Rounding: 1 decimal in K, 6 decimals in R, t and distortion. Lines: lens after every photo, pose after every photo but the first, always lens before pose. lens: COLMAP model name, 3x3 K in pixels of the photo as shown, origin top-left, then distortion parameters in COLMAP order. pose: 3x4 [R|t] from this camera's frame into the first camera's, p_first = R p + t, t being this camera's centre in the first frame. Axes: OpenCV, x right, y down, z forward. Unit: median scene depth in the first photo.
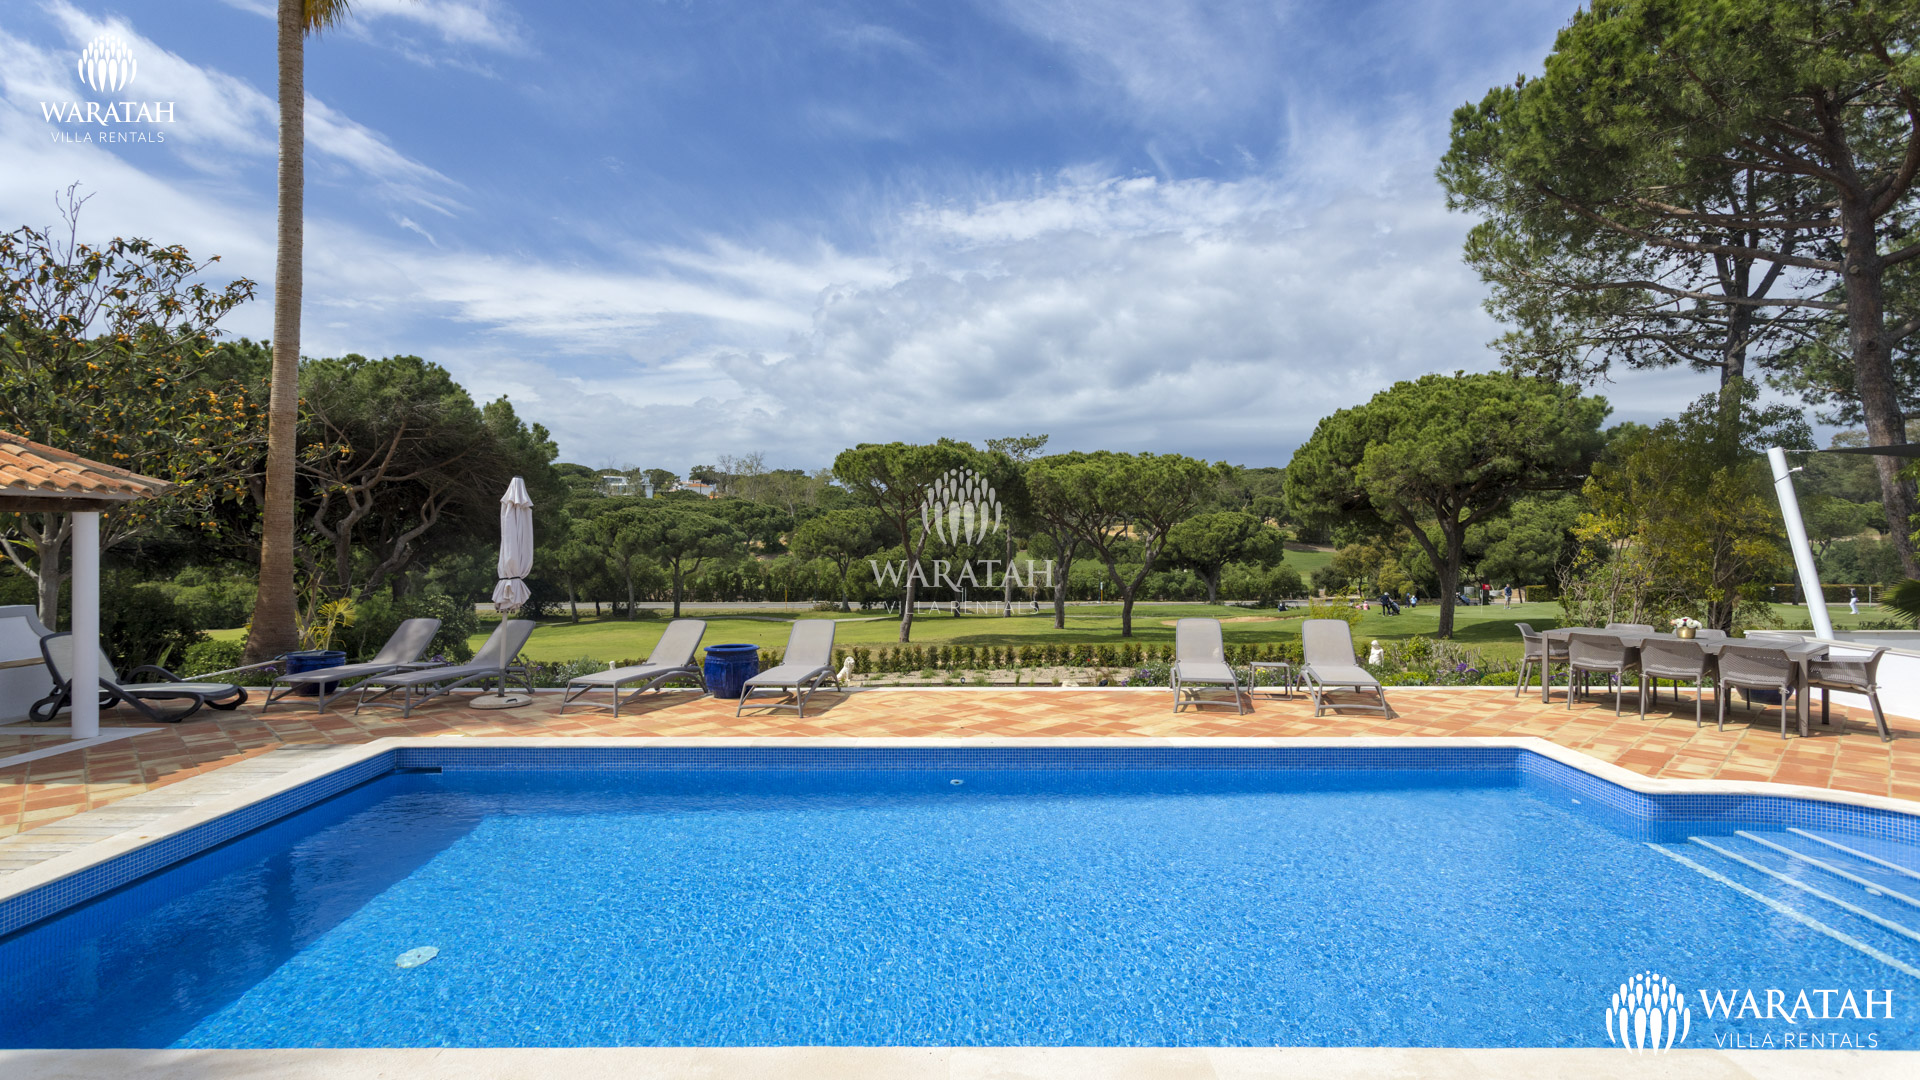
lens RADIAL K [[912.3, 0, 958.7], [0, 912.3, 521.4], [0, 0, 1]] dist [0.002065, 0.001348]
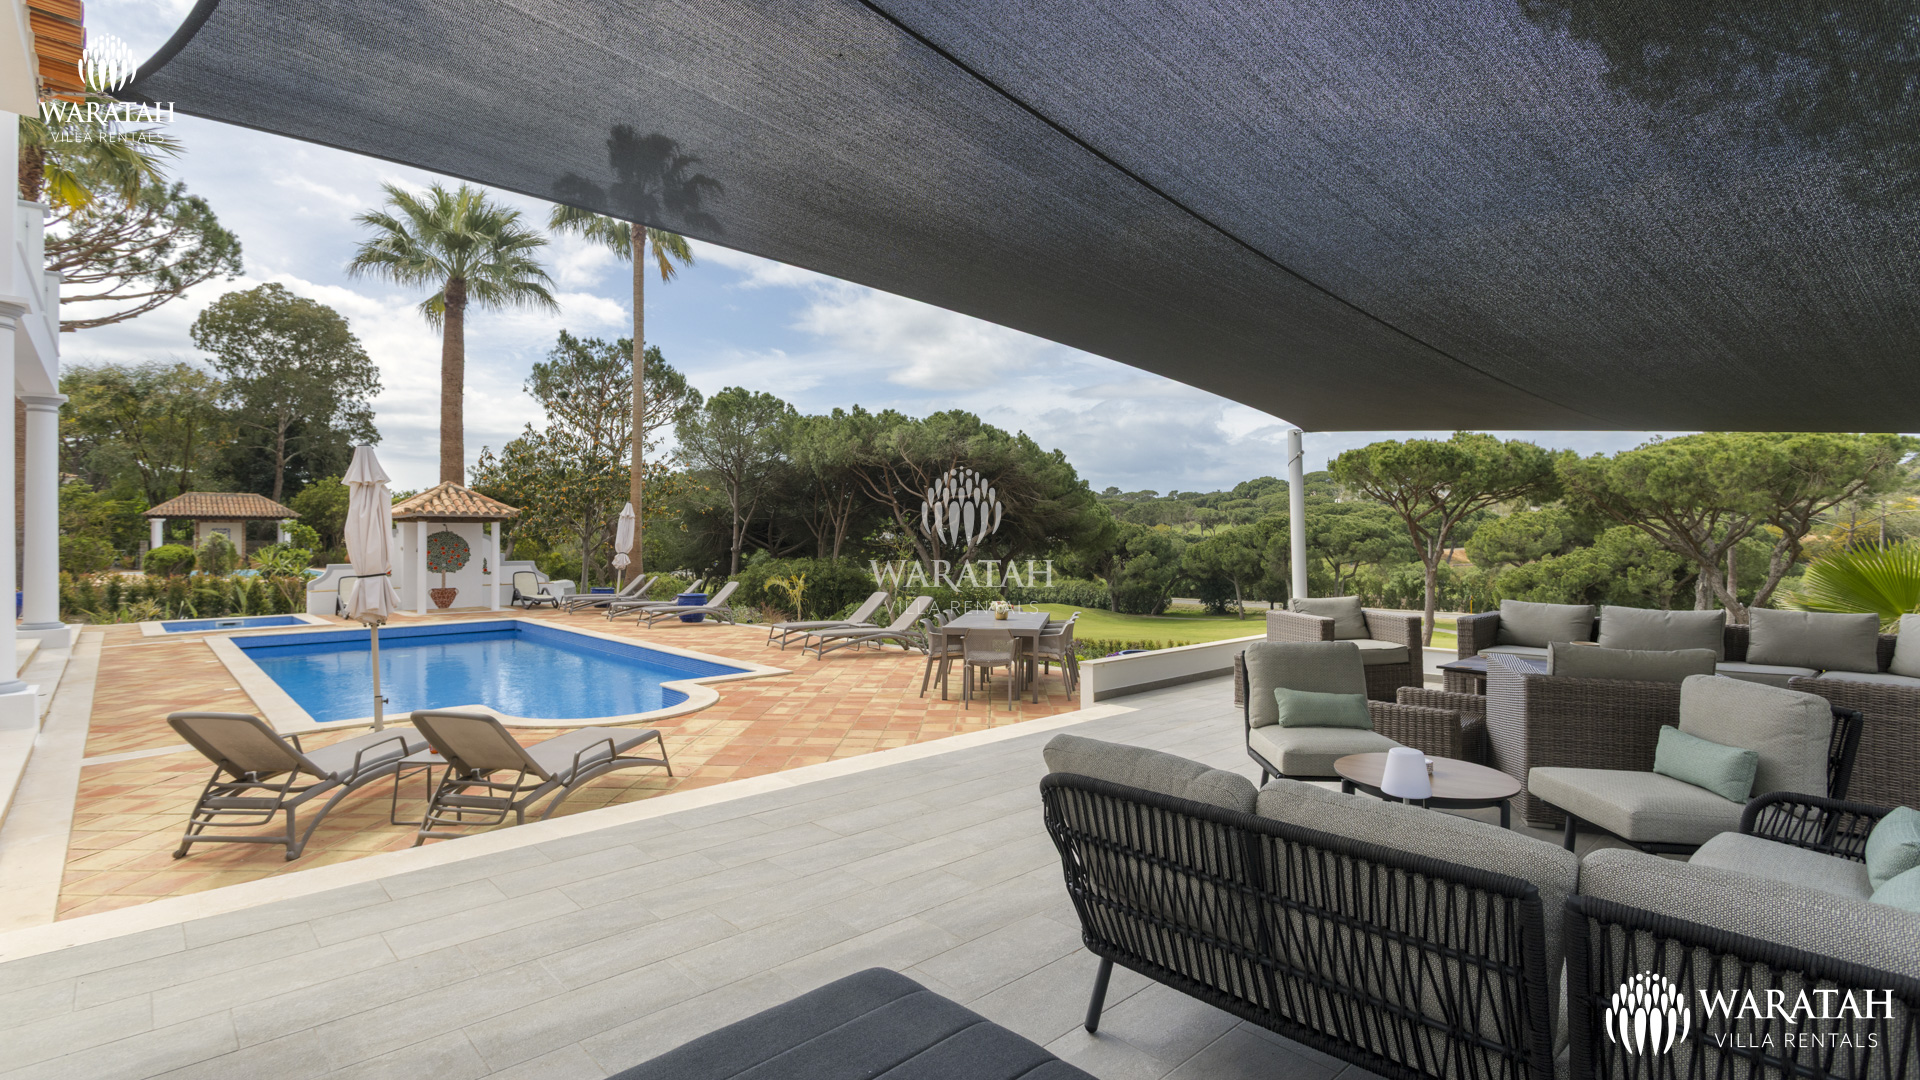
lens RADIAL K [[912.3, 0, 958.7], [0, 912.3, 521.4], [0, 0, 1]] dist [0.002065, 0.001348]
pose [[0.682082, -0.010978, -0.731194, 0.166442], [0.006642, 0.999939, -0.008817, 0.001711], [0.731246, 0.001158, 0.682113, 0.014817]]
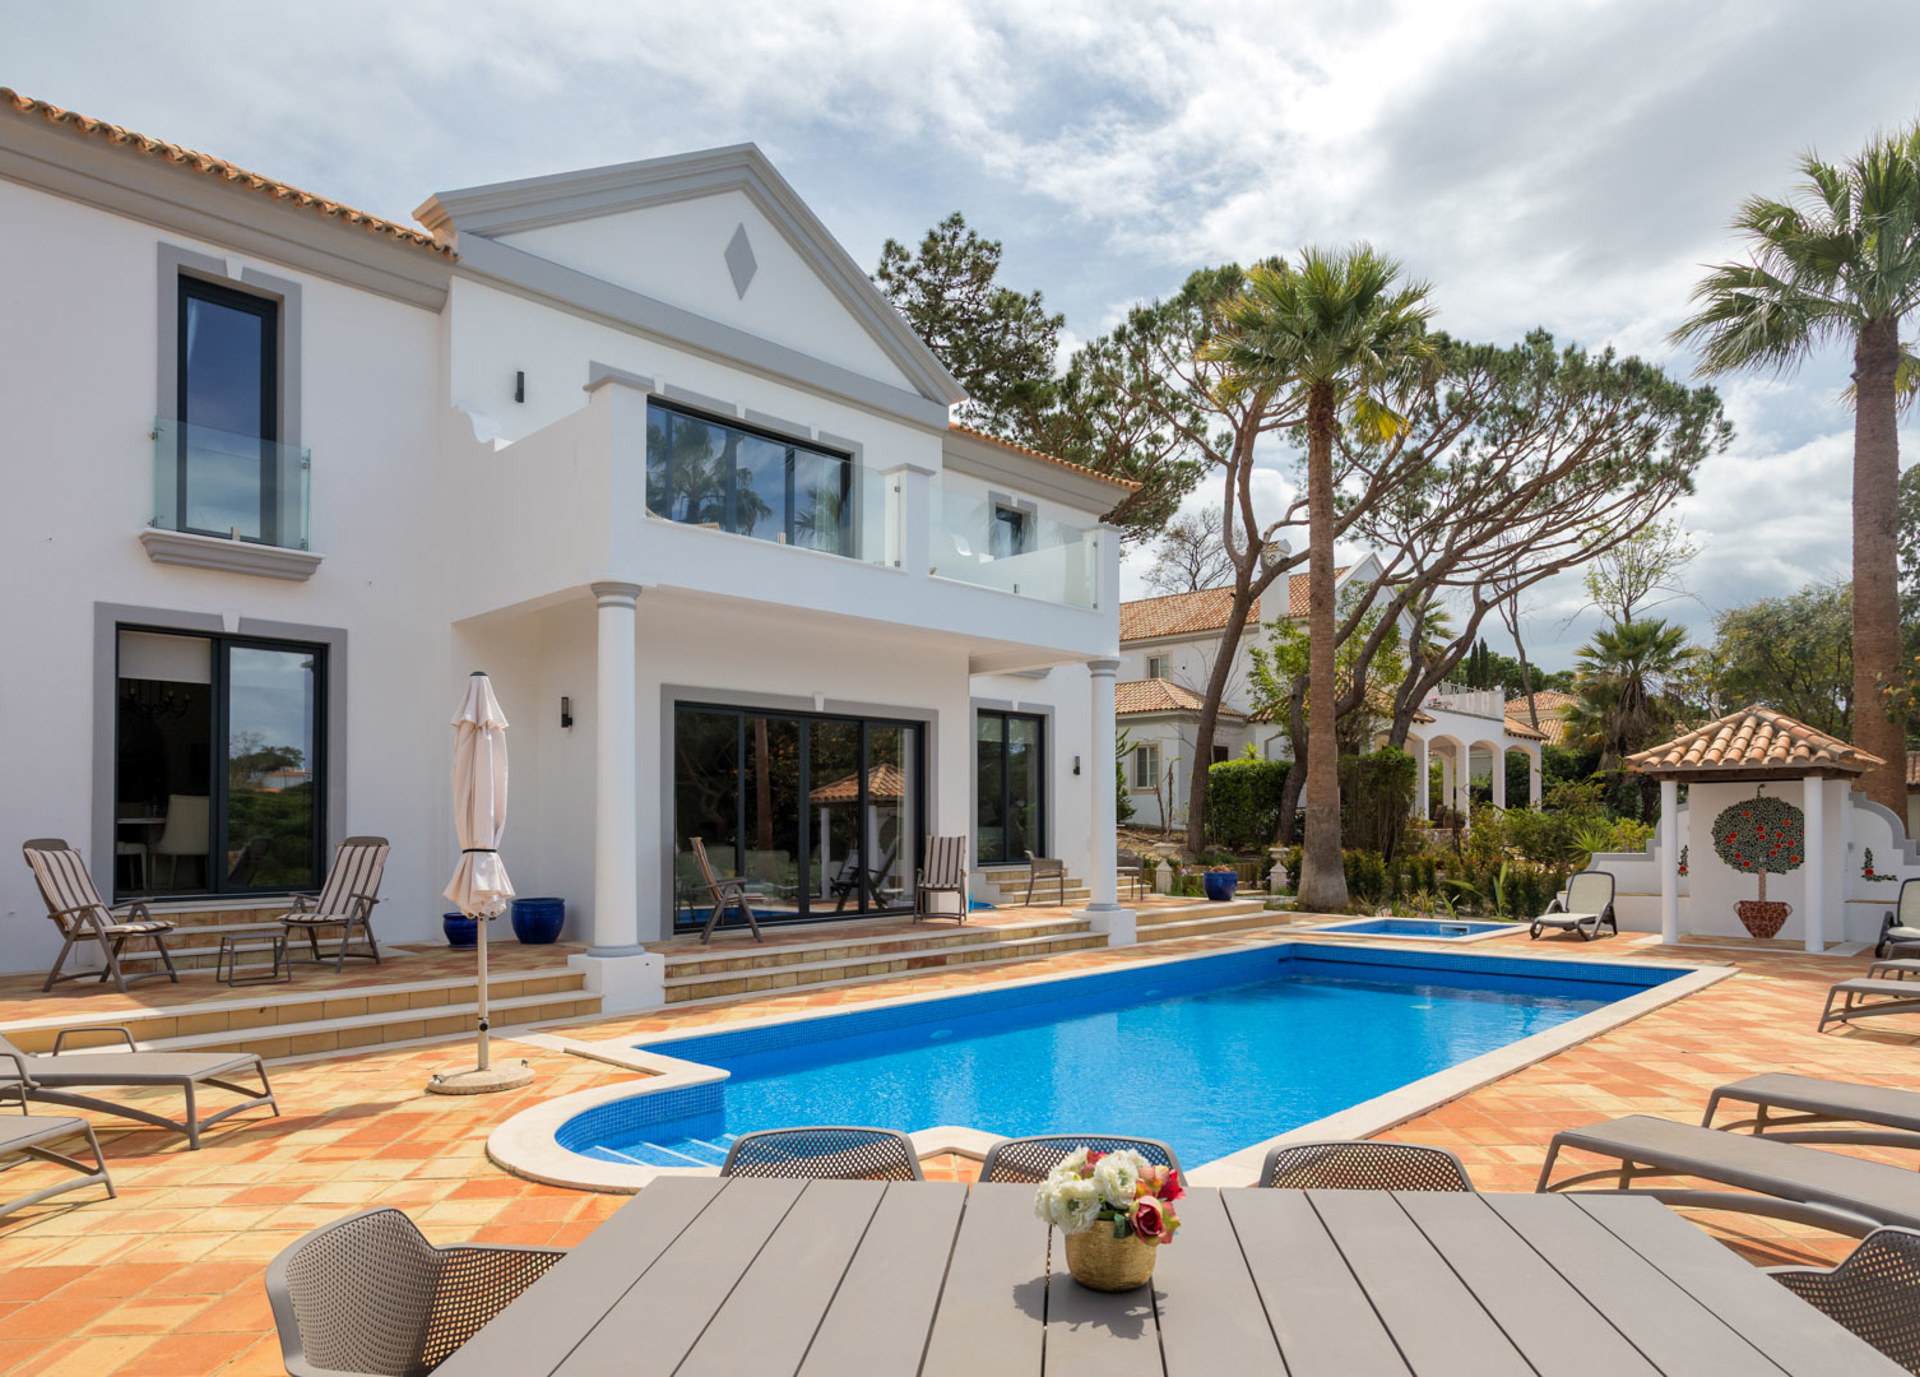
lens RADIAL K [[1189.2, 0, 957.1], [0, 1189.2, 814.7], [0, 0, 1]] dist [0.005031, 0.002373]
pose [[-0.681833, -0.001219, -0.731507, 0.104166], [0.013723, 0.999801, -0.014457, 0.004639], [0.731379, -0.019896, -0.681681, 0.111789]]
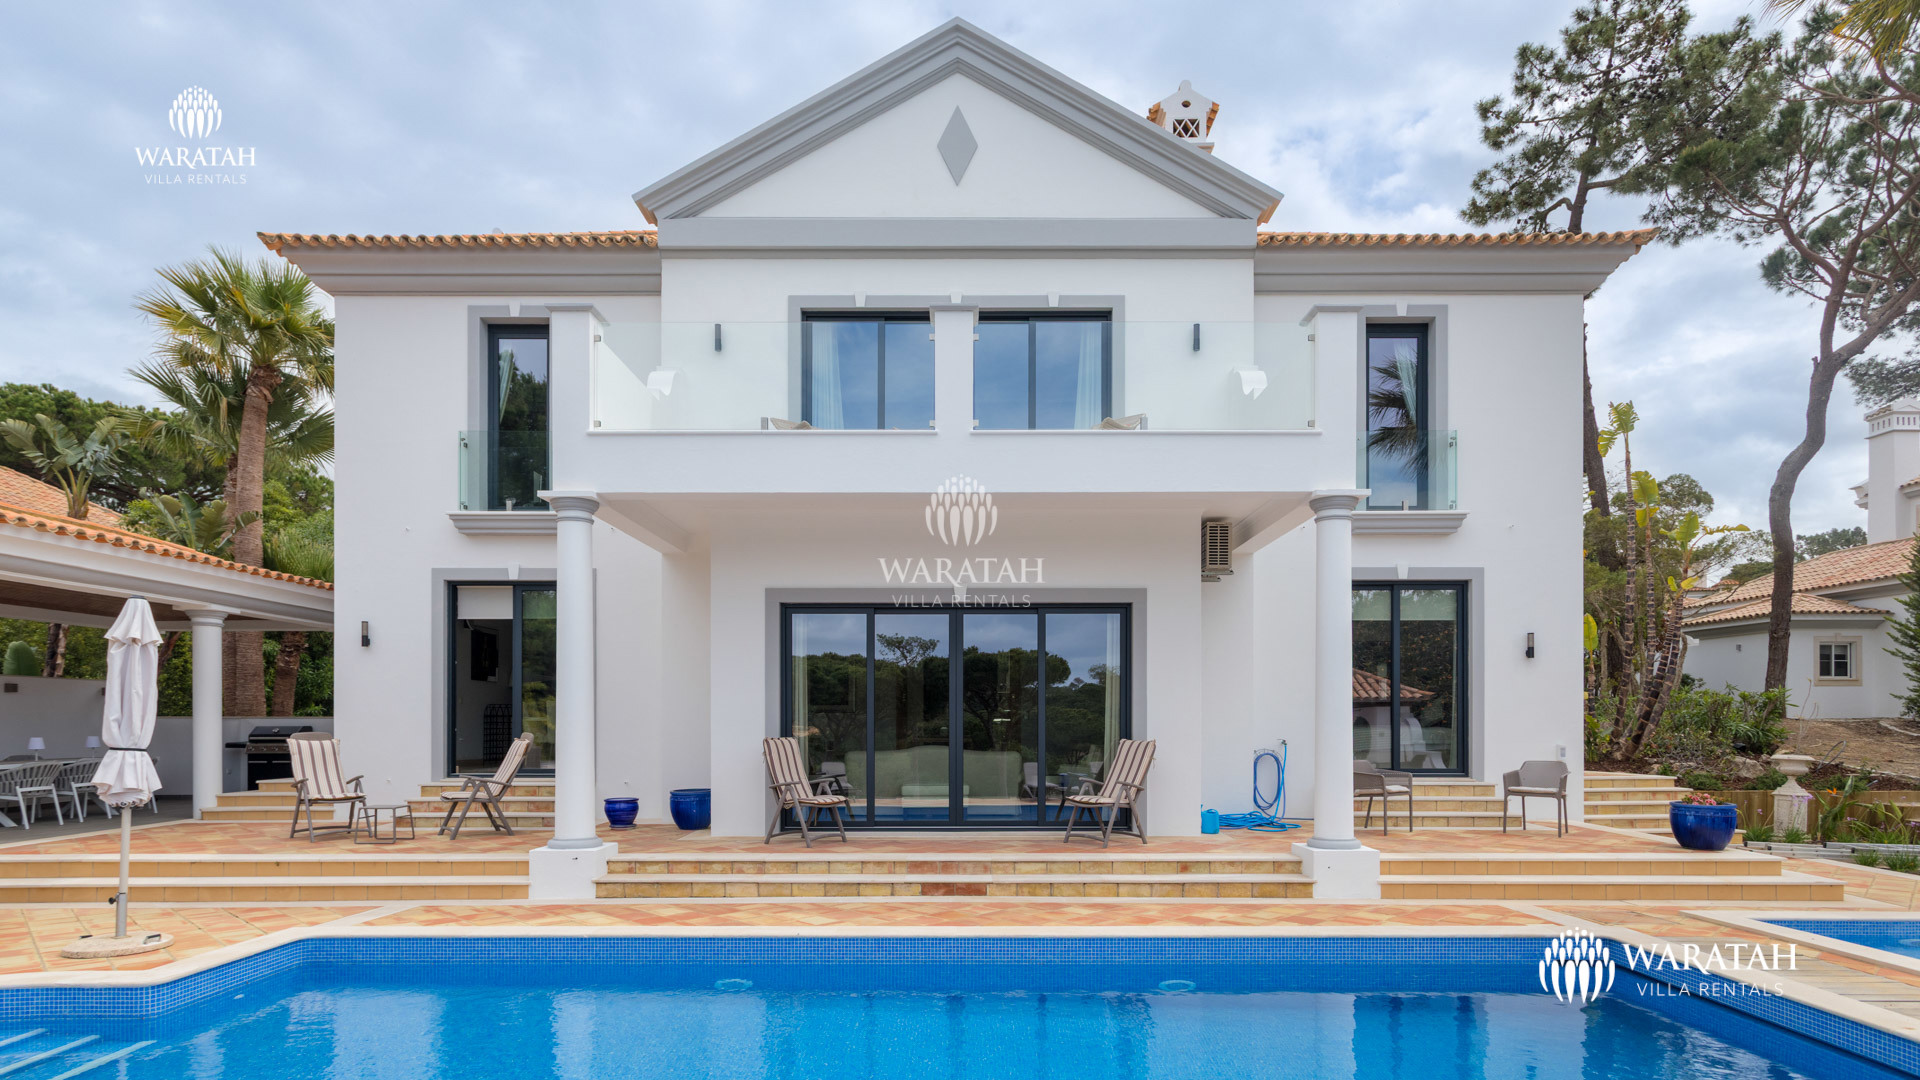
lens RADIAL K [[994.7, 0, 950.3], [0, 994.7, 717.1], [0, 0, 1]] dist [0.003205, 0.001108]
pose [[-0.999981, 0.001133, -0.006059, 0.002669], [0.001235, 0.999856, -0.016909, 0.004542], [0.006039, -0.016916, -0.999839, 0.112253]]
